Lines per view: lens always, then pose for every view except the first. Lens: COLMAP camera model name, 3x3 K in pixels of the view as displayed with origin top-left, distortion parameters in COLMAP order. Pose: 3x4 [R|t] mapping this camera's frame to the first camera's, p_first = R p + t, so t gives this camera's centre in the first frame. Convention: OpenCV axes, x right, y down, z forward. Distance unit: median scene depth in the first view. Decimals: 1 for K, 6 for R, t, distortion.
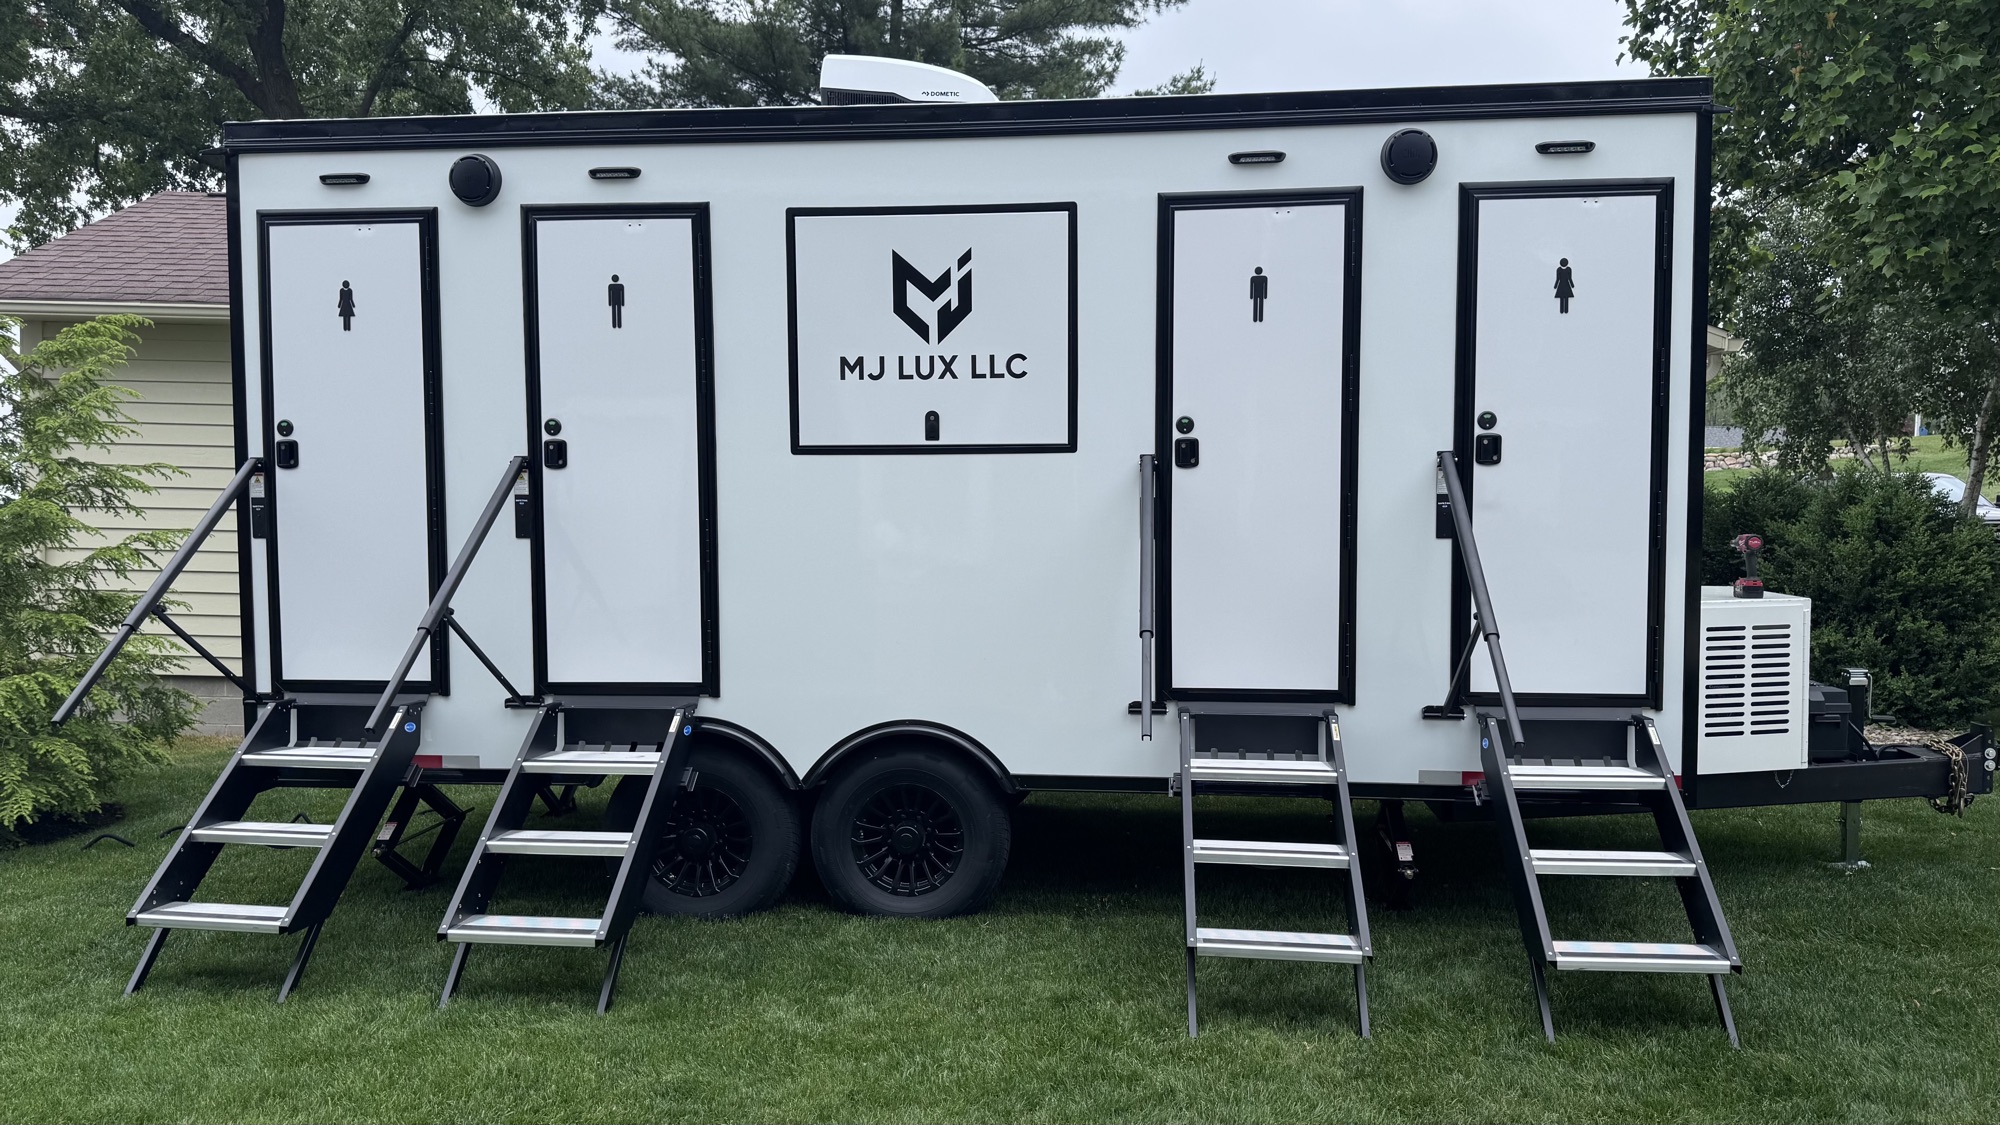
lens RADIAL K [[1385.6, 0, 984.2], [0, 1385.6, 562.1], [0, 0, 1]] dist [0.041266, -0.055429]
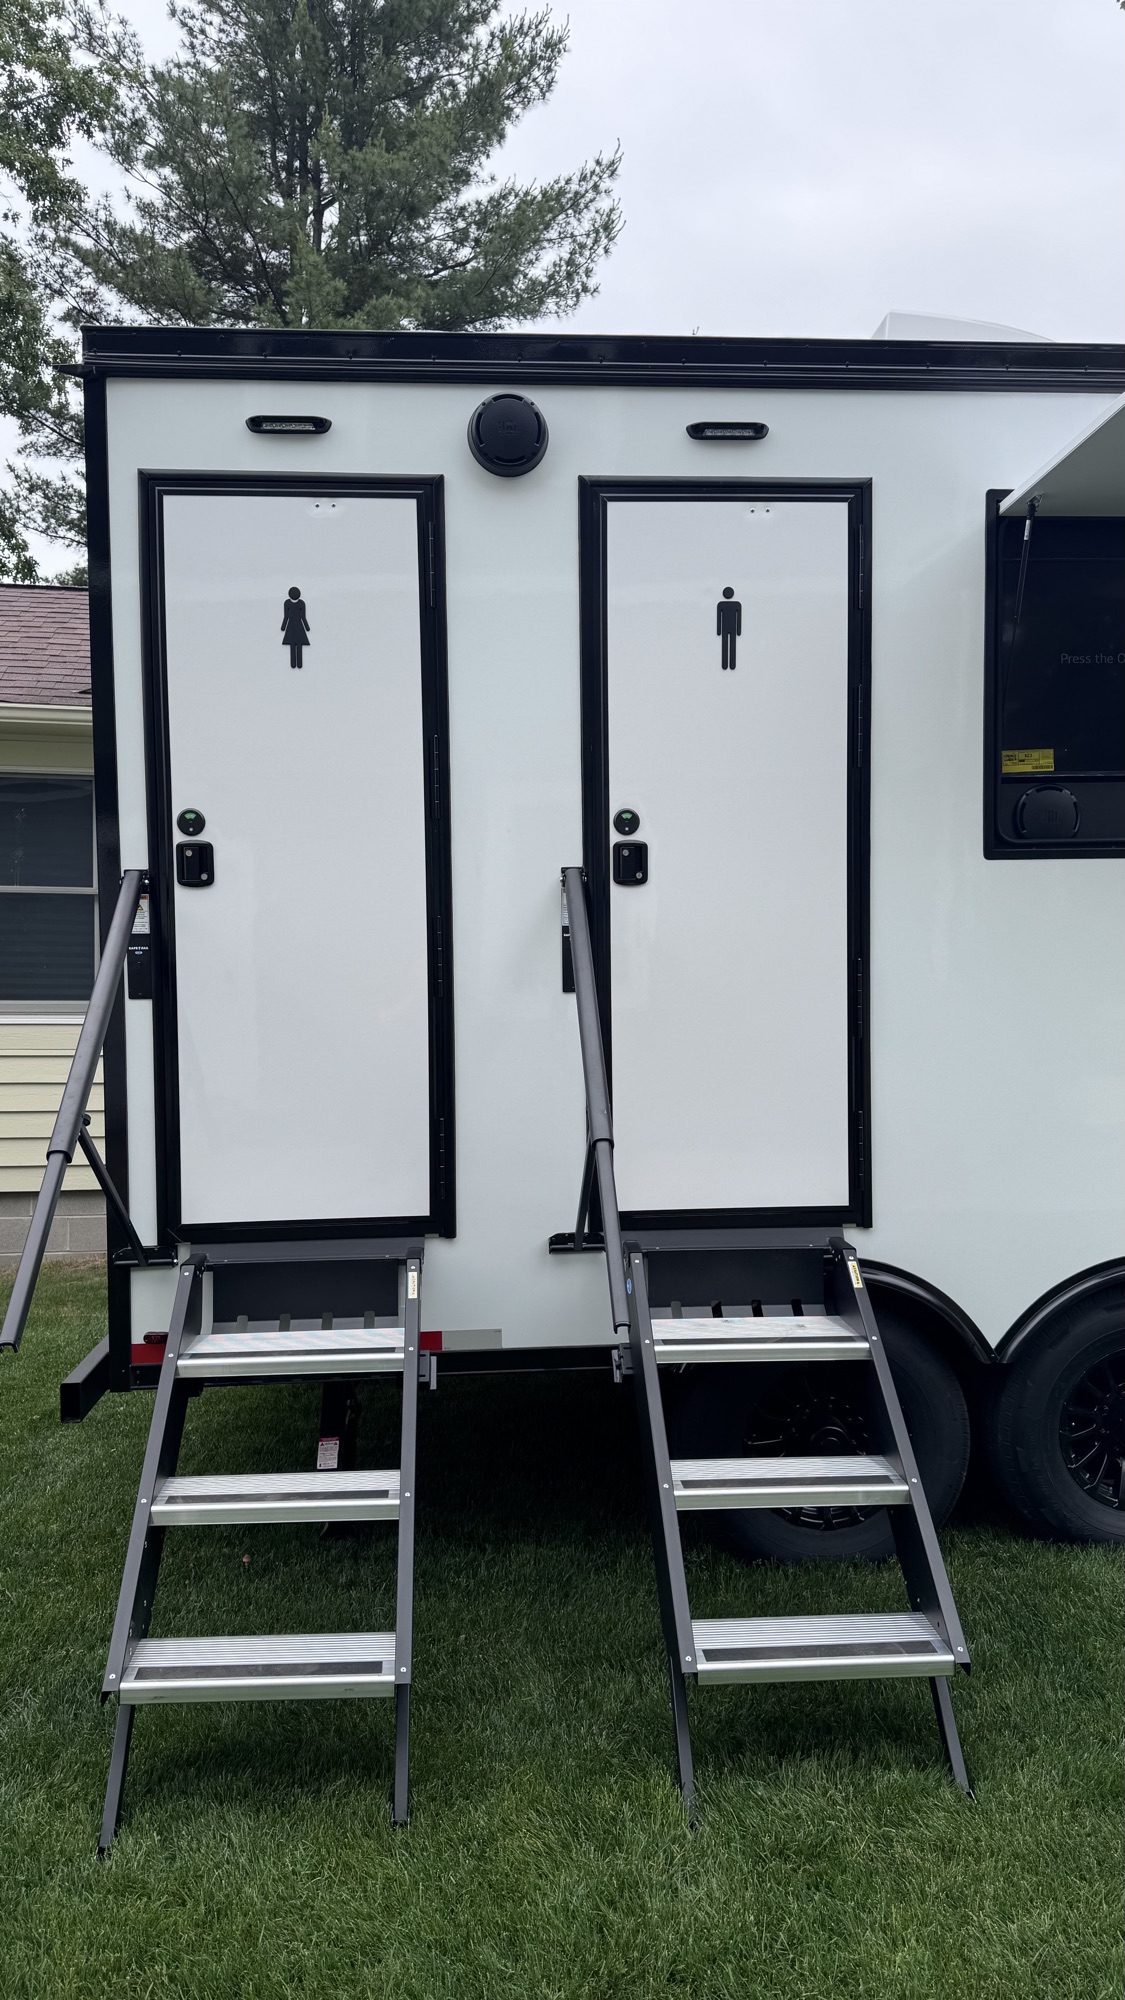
lens RADIAL K [[1385.6, 0, 548.6], [0, 1385.6, 985.5], [0, 0, 1]] dist [0.041266, -0.055429]
pose [[0.984578, -0.006239, 0.174837, 0.199790], [0.012769, 0.999261, -0.036248, 0.005216], [-0.174481, 0.037922, 0.983930, 0.326206]]
